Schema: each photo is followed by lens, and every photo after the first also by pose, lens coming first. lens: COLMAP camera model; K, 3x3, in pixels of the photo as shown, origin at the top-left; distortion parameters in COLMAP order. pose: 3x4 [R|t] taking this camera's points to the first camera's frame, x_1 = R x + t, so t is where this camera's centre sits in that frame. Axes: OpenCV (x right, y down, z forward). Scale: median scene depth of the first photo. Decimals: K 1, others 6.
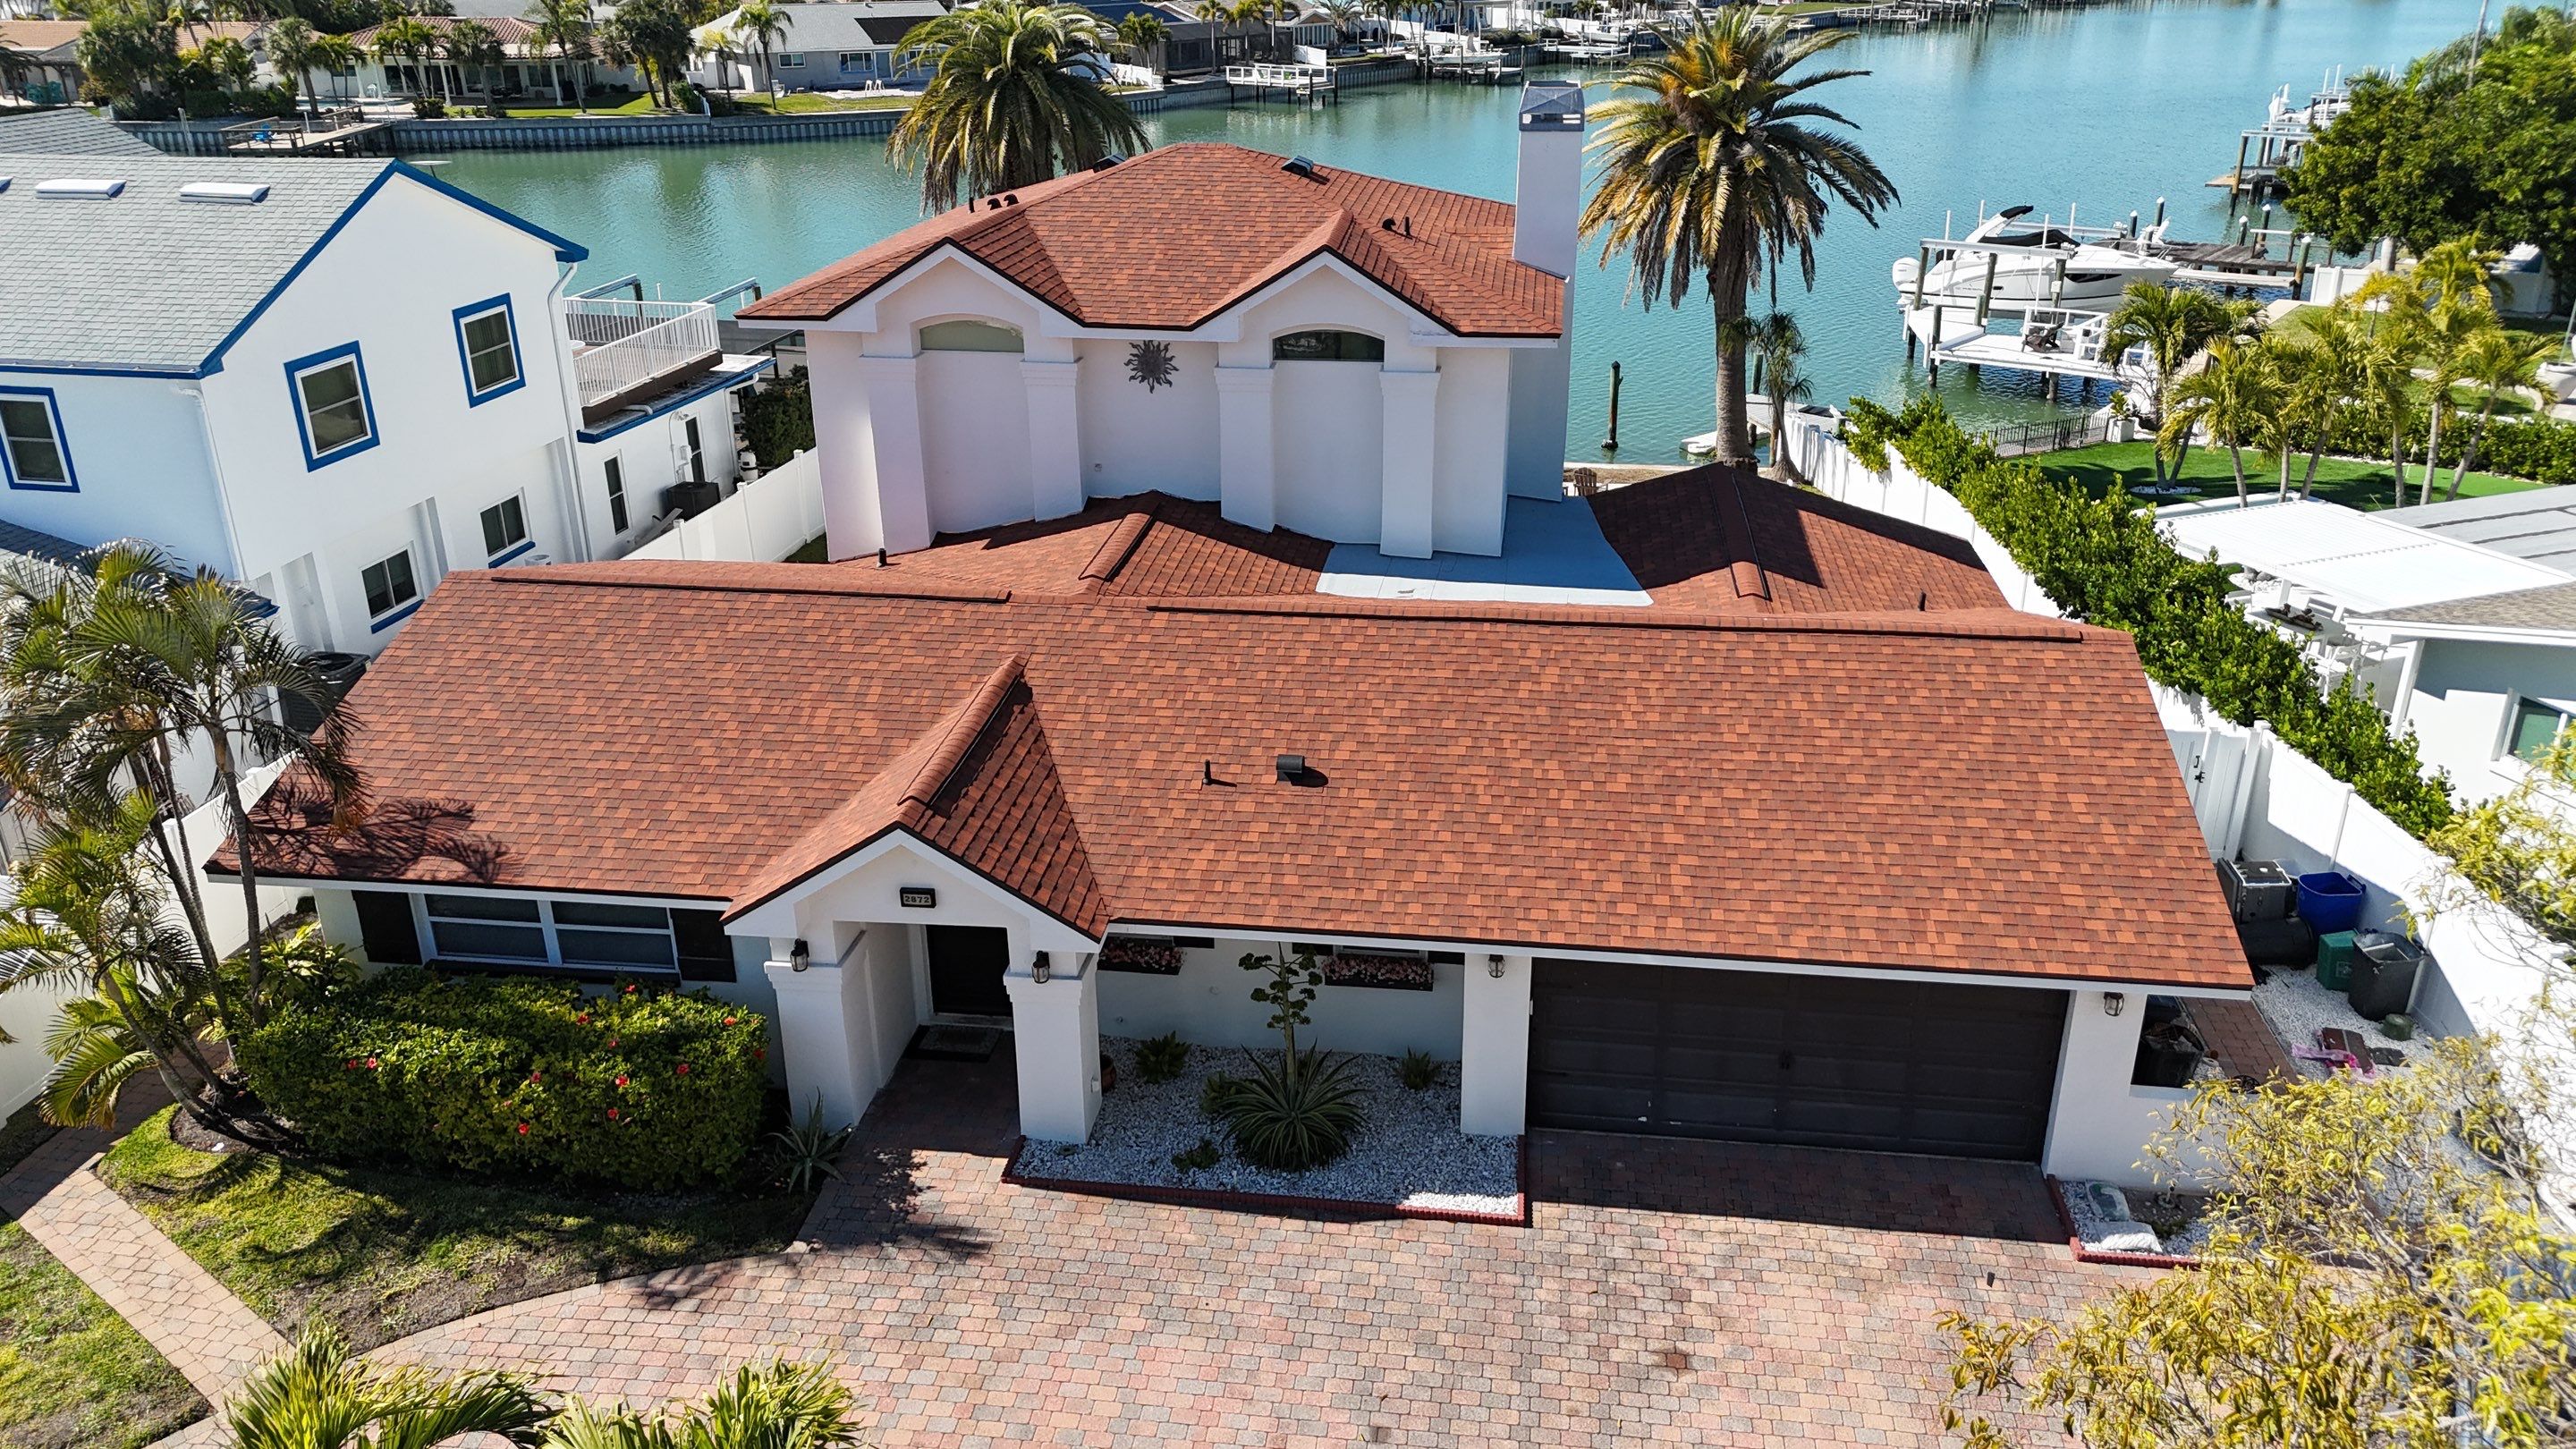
lens RADIAL K [[1894.2, 0, 1299.6], [0, 1894.2, 721.5], [0, 0, 1]] dist [0.068040, -0.060814]
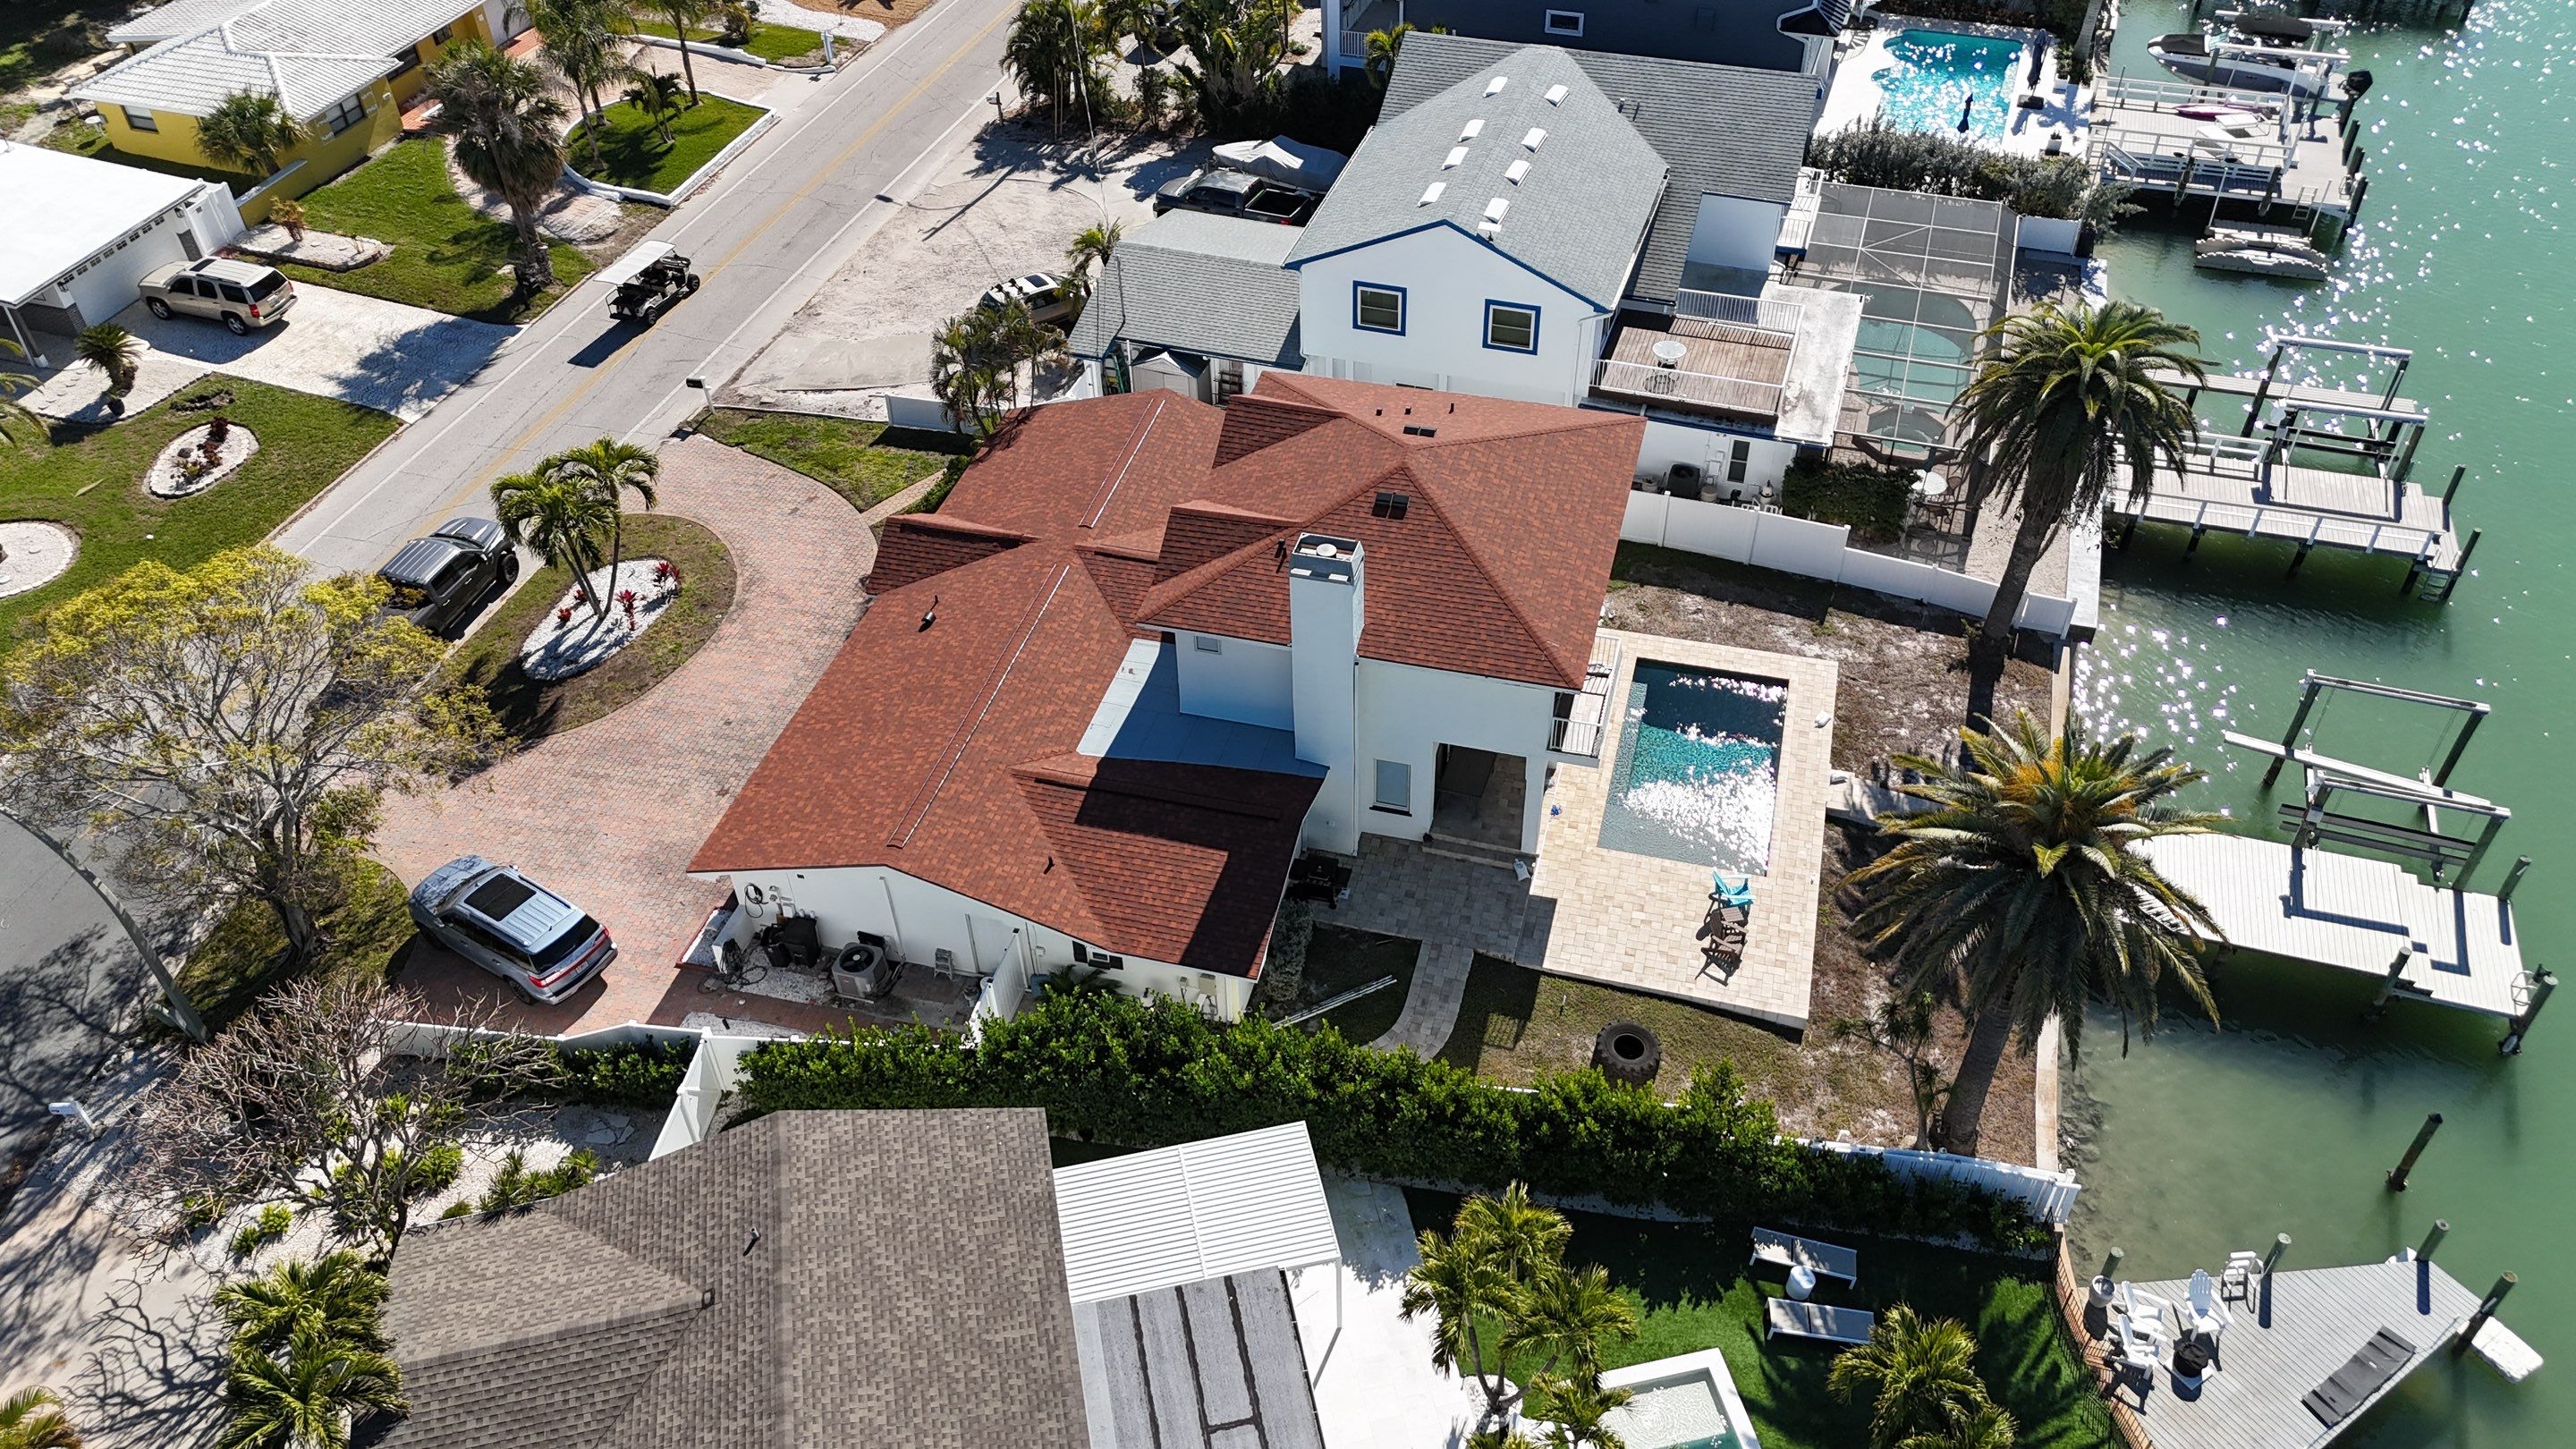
lens RADIAL K [[1898.6, 0, 1302.7], [0, 1898.6, 720.6], [0, 0, 1]] dist [0.058572, -0.050664]
pose [[-0.126182, 0.663347, -0.737597, 0.629686], [-0.371537, 0.657819, 0.655160, -0.576407], [0.919804, 0.356714, 0.163453, 0.375907]]
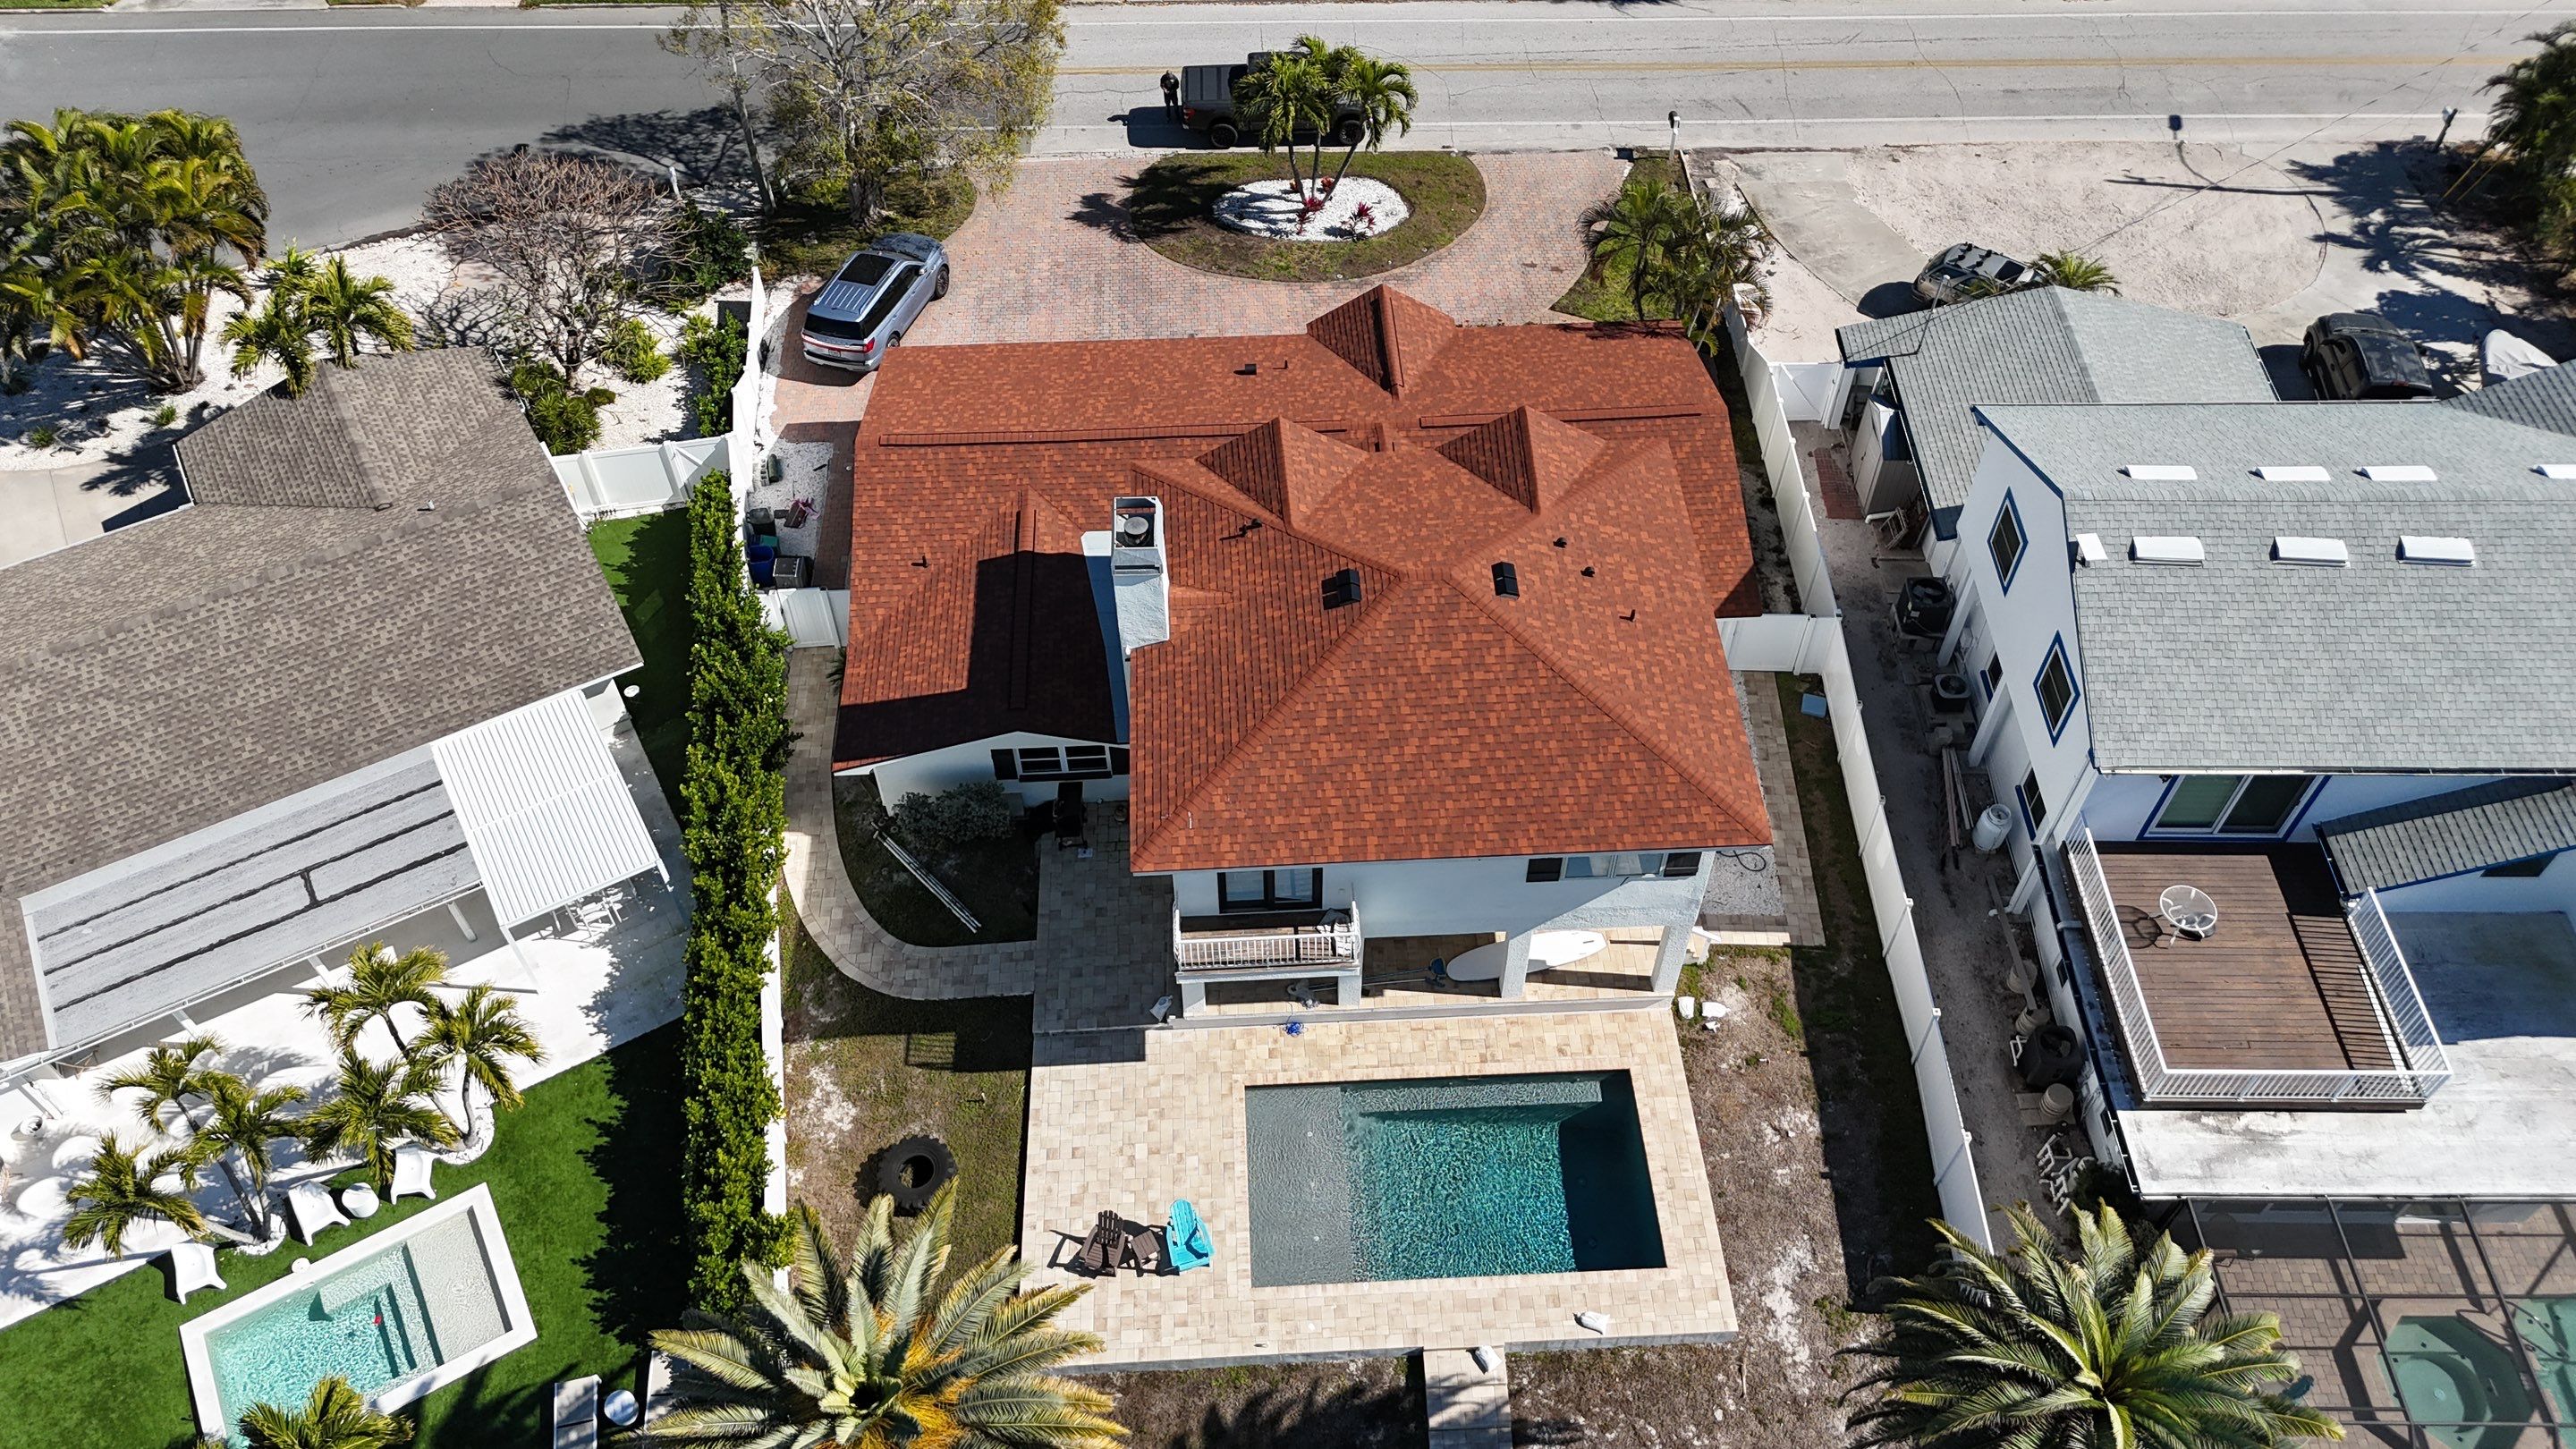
lens RADIAL K [[1903.4, 0, 1301.2], [0, 1903.4, 717.8], [0, 0, 1]] dist [0.063061, -0.054555]
pose [[-0.982988, 0.145008, -0.112729, 0.088495], [-0.065875, 0.294576, 0.953355, -0.708913], [0.171451, 0.944562, -0.280012, 0.708837]]
